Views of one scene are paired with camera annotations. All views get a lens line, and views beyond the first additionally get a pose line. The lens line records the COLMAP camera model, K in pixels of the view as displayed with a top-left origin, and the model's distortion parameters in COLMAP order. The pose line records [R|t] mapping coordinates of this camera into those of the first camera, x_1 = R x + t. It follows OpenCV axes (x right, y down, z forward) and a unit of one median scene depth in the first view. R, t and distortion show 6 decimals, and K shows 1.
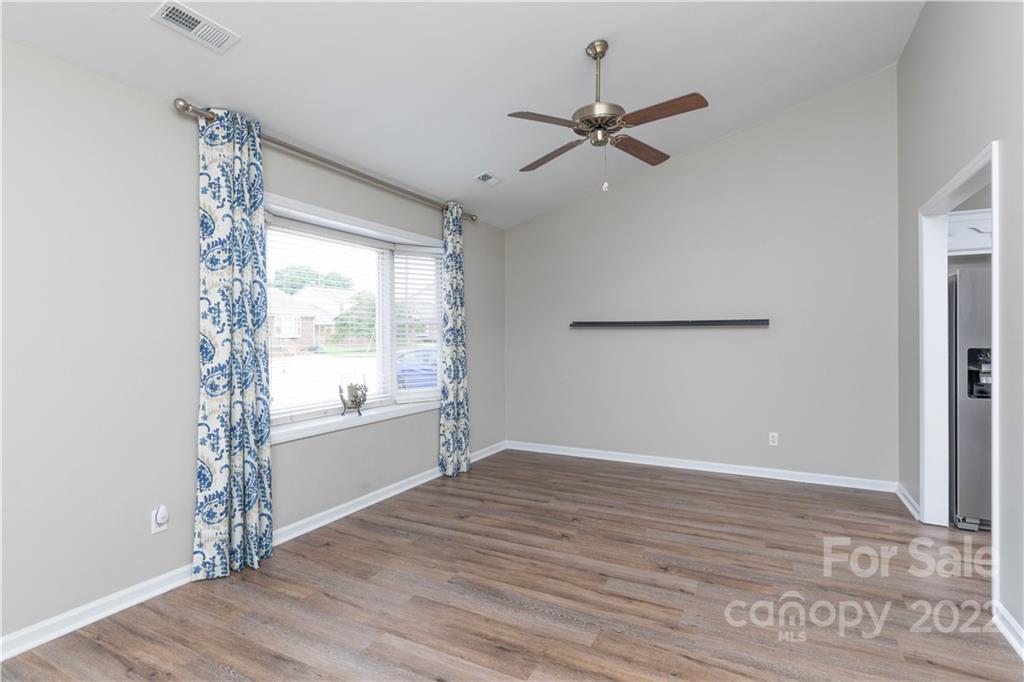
lens RADIAL K [[508.3, 0, 514.5], [0, 508.3, 336.2], [0, 0, 1]] dist [-0.001548, 0.000206]
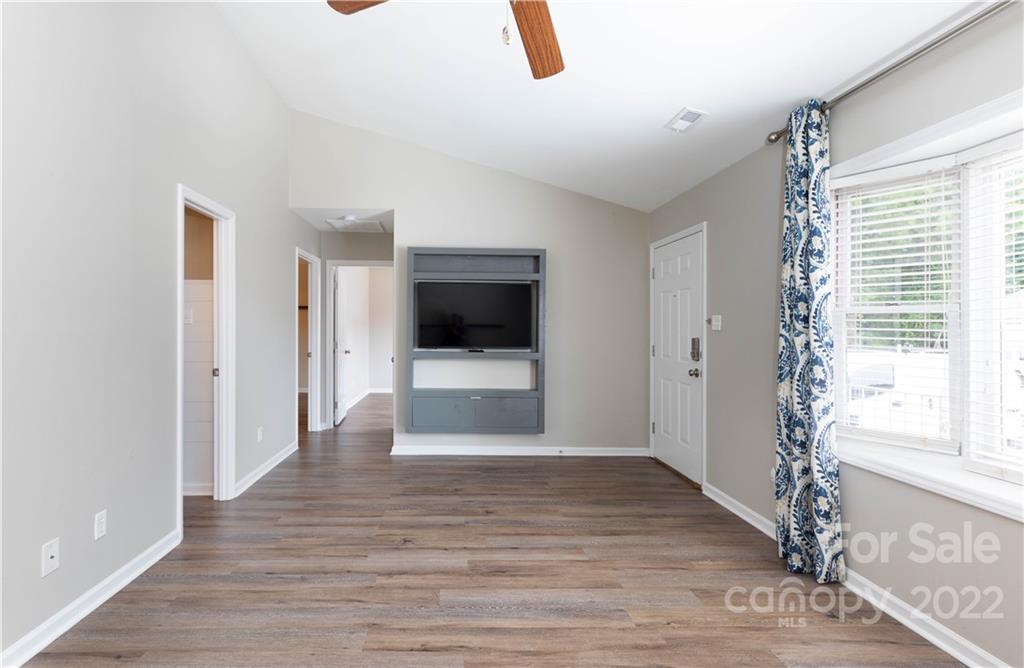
lens RADIAL K [[482.1, 0, 456.8], [0, 482.1, 328.4], [0, 0, 1]] dist [-0.001522, -0.000245]
pose [[-0.881271, -0.008672, -0.472531, 0.425504], [-0.012522, 0.999909, 0.005001, -0.001134], [0.472445, 0.010324, -0.881300, 1.309325]]
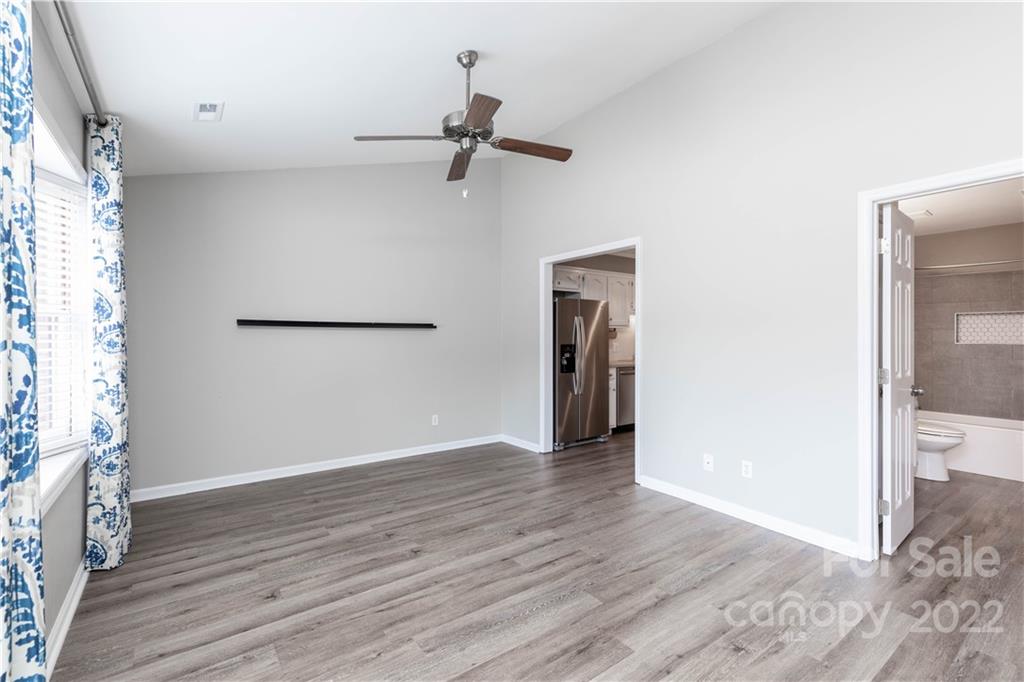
lens RADIAL K [[459.0, 0, 510.4], [0, 459.0, 336.2], [0, 0, 1]] dist [0.001229, 0.000087]
pose [[0.445501, 0.002252, 0.895278, -0.577892], [0.002648, 0.999989, -0.003833, 0.004089], [-0.895277, 0.004078, 0.445491, 0.472186]]
